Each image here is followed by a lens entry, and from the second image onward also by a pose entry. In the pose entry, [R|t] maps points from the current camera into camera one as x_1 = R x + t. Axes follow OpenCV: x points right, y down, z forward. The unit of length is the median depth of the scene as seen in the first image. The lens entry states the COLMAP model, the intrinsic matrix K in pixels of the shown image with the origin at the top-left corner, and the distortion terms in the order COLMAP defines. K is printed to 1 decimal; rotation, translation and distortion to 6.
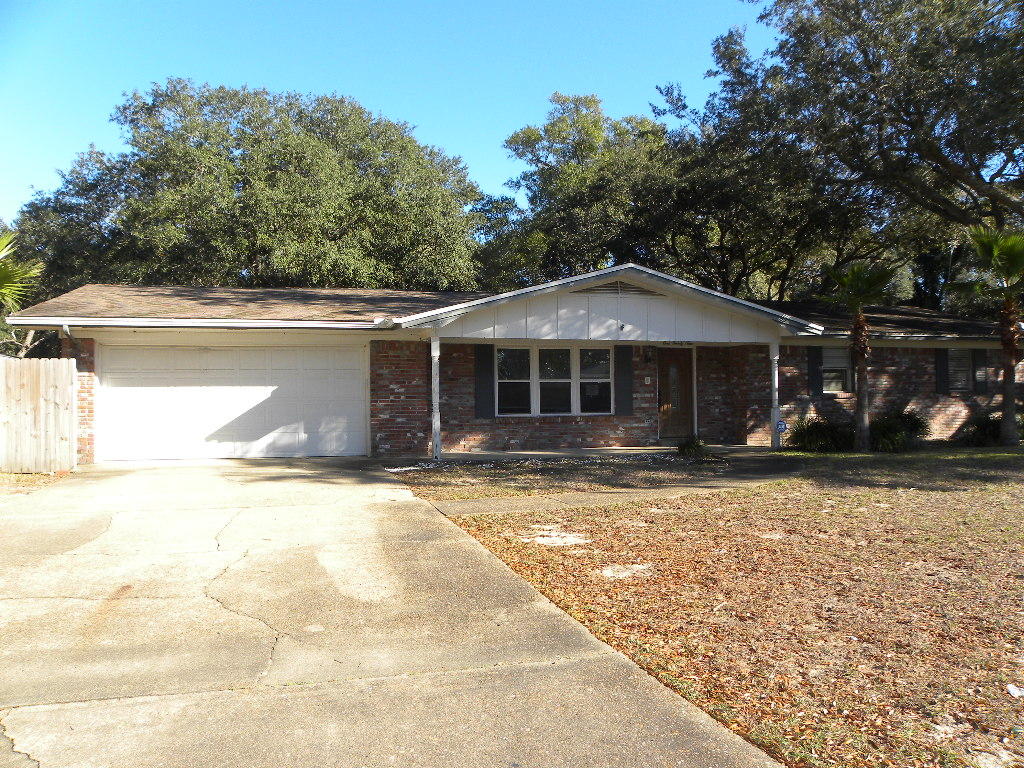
lens RADIAL K [[794.5, 0, 512.0], [0, 794.5, 384.0], [0, 0, 1]] dist [-0.143764, 0.076844]
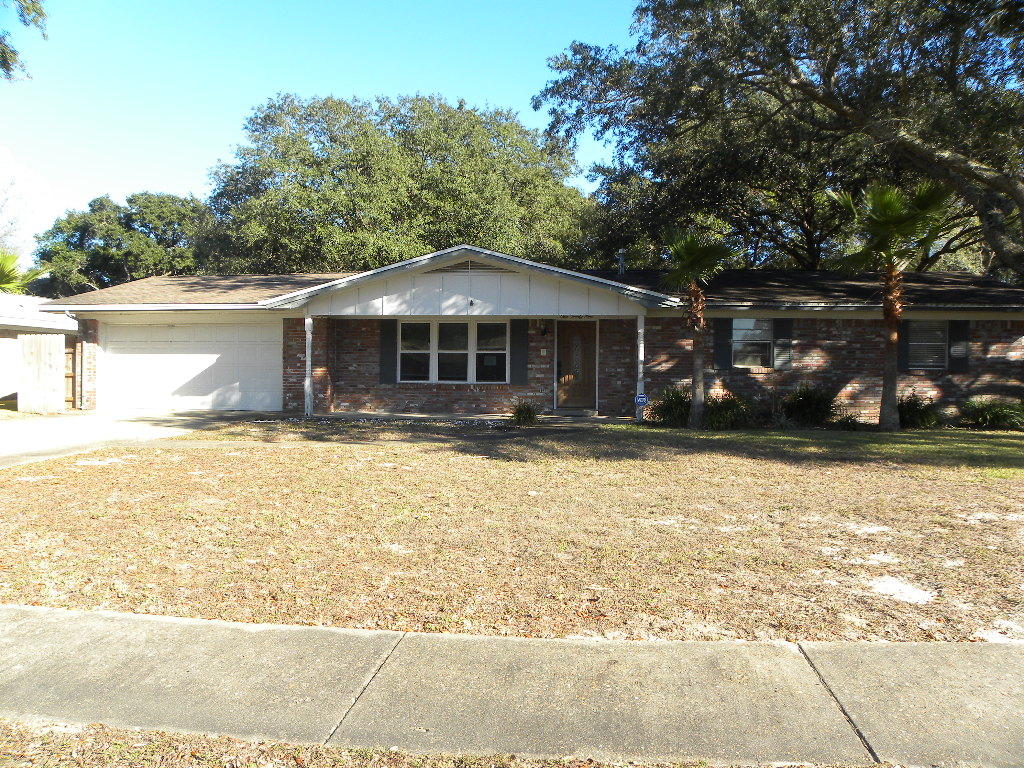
lens RADIAL K [[794.5, 0, 512.0], [0, 794.5, 384.0], [0, 0, 1]] dist [-0.143764, 0.076844]
pose [[0.920660, 0.024235, -0.389613, 0.560609], [-0.010208, 0.999224, 0.038033, -0.002109], [0.390232, -0.031038, 0.920193, 0.009008]]
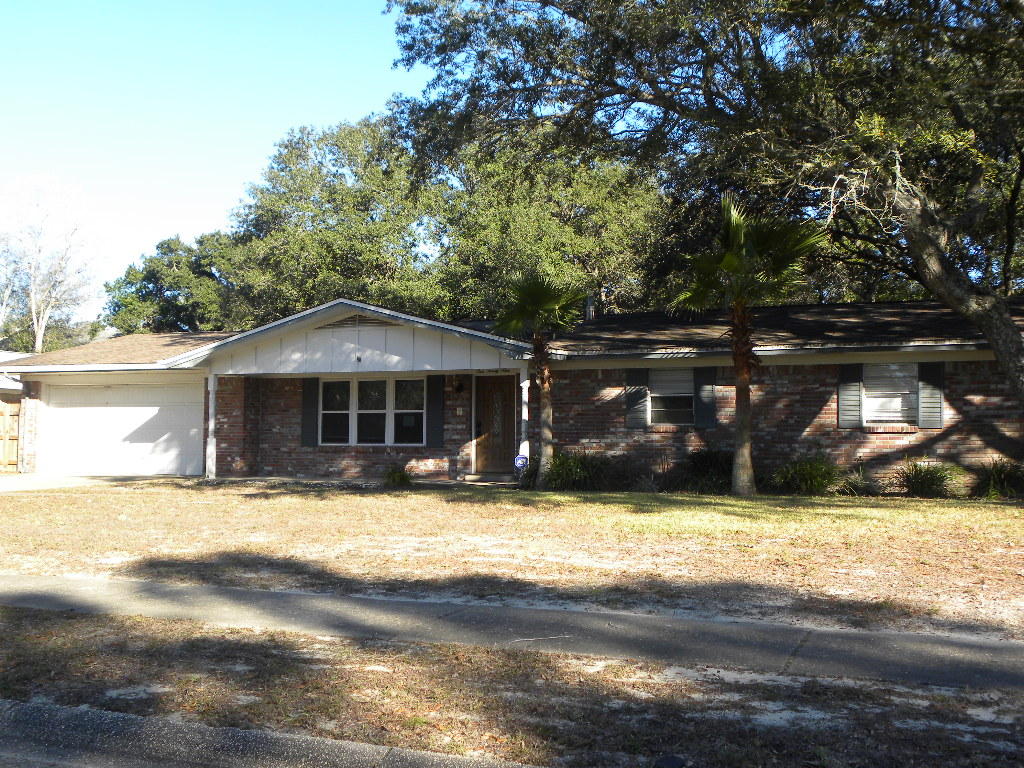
lens RADIAL K [[1111.3, 0, 512.0], [0, 1111.3, 384.0], [0, 0, 1]] dist [-0.000353, -0.013163]
pose [[0.771785, -0.019326, -0.635590, 1.097984], [-0.003490, 0.999394, -0.034626, 0.009373], [0.635875, 0.028942, 0.771250, 0.009221]]
